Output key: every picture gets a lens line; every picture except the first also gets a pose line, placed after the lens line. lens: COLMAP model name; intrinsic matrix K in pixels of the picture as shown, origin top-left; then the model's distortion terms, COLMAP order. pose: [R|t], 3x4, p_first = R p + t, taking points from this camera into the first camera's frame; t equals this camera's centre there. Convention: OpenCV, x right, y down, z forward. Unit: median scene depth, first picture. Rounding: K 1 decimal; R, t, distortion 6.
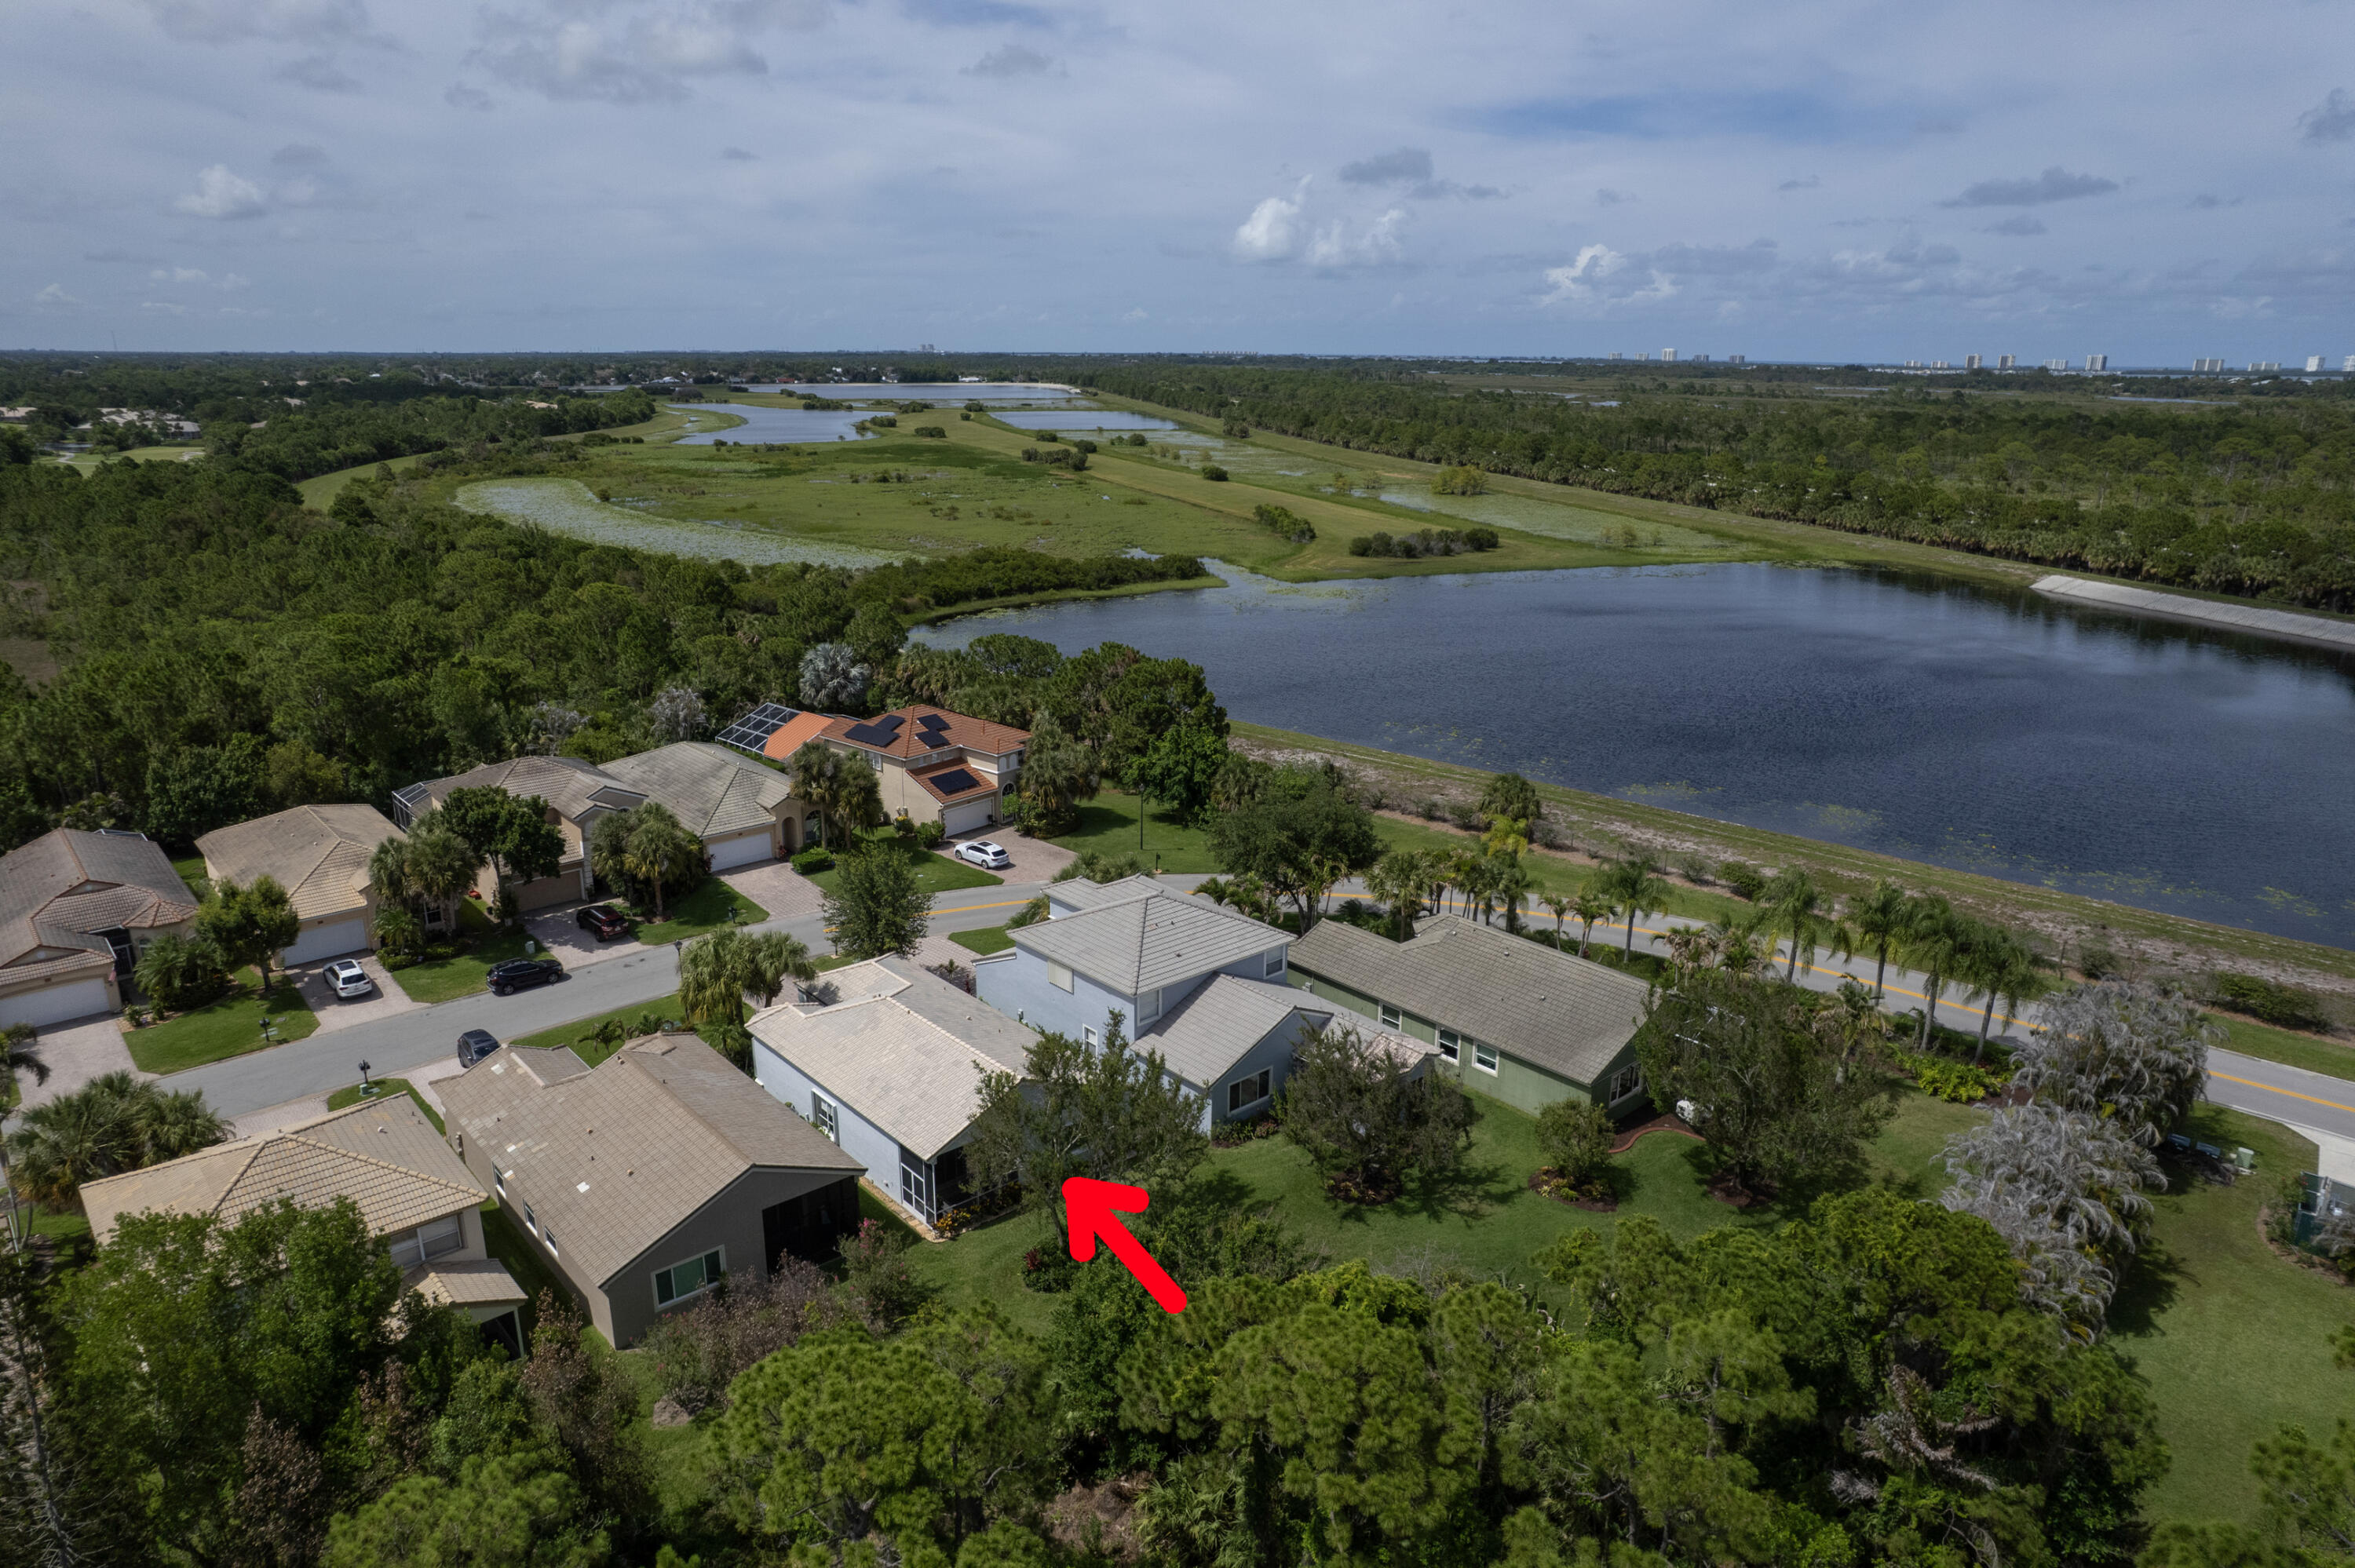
lens RADIAL K [[1516.3, 0, 1169.4], [0, 1516.3, 780.4], [0, 0, 1]] dist [-0.057351, 0.047879]
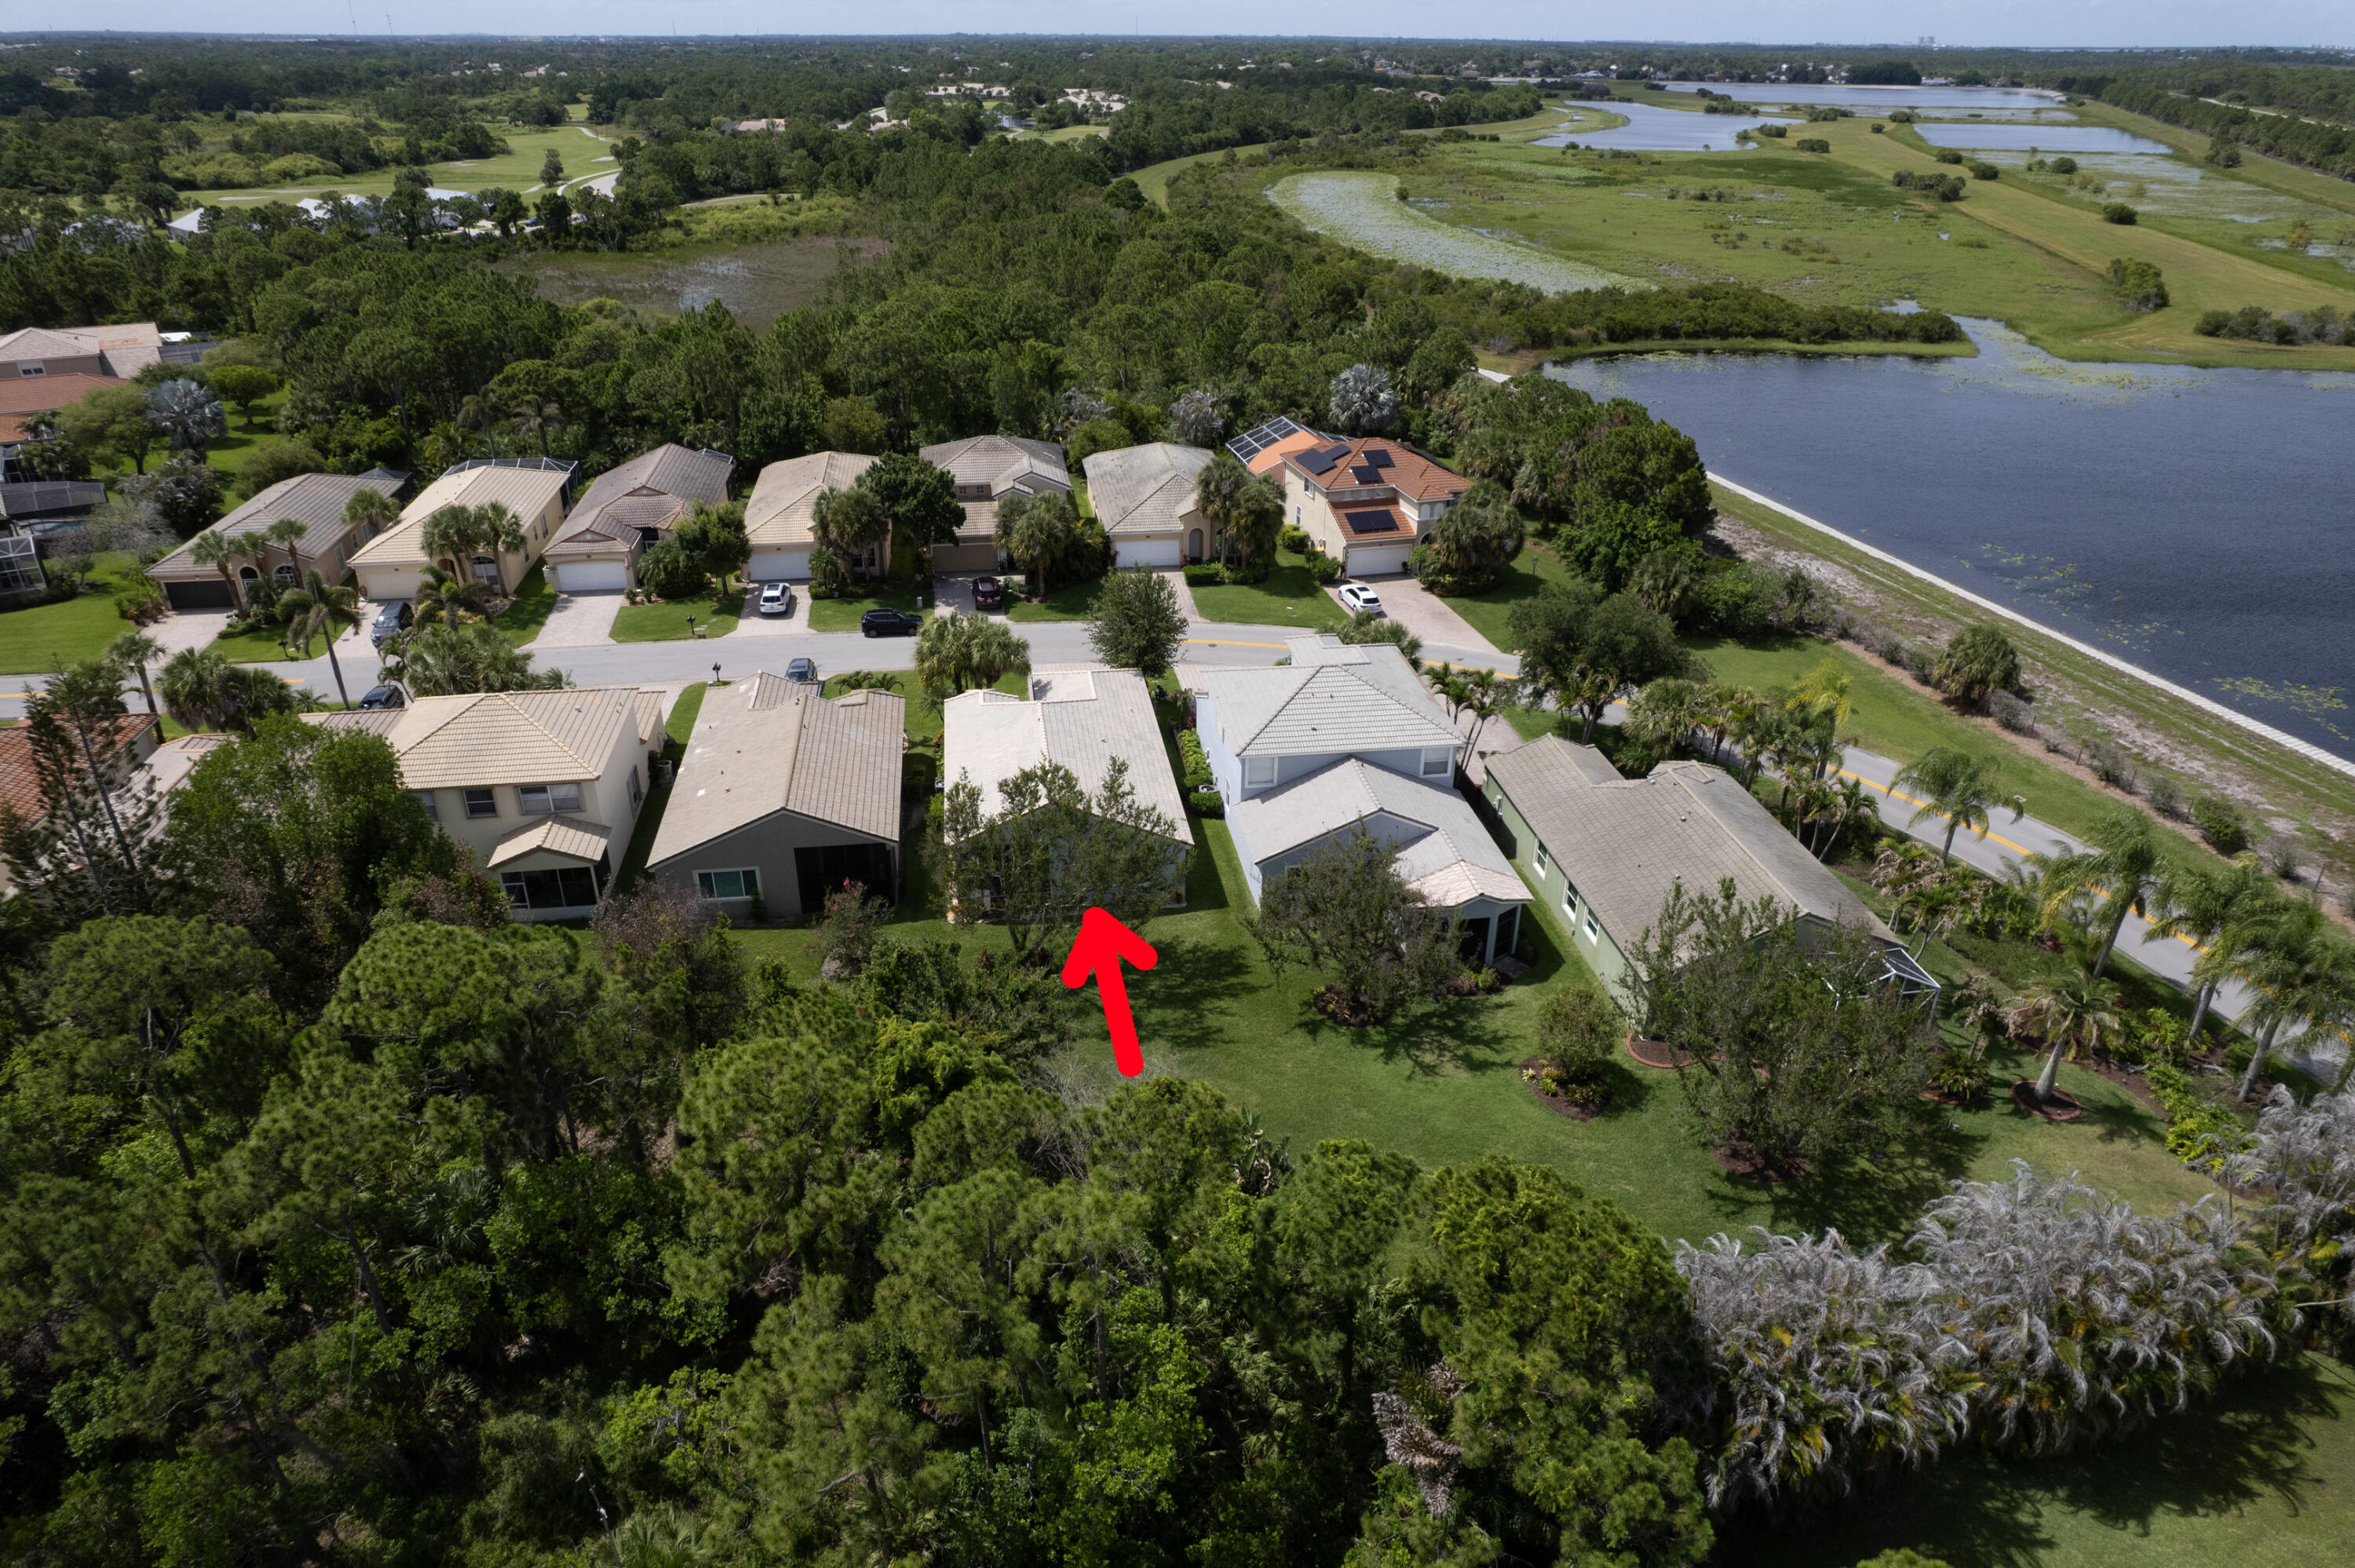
lens RADIAL K [[1516.3, 0, 1155.6], [0, 1516.3, 799.0], [0, 0, 1]] dist [-0.057351, 0.047879]
pose [[0.833219, 0.251333, -0.492521, 0.261963], [-0.153188, 0.960787, 0.231133, -0.030680], [0.531299, -0.117136, 0.839047, 0.090069]]
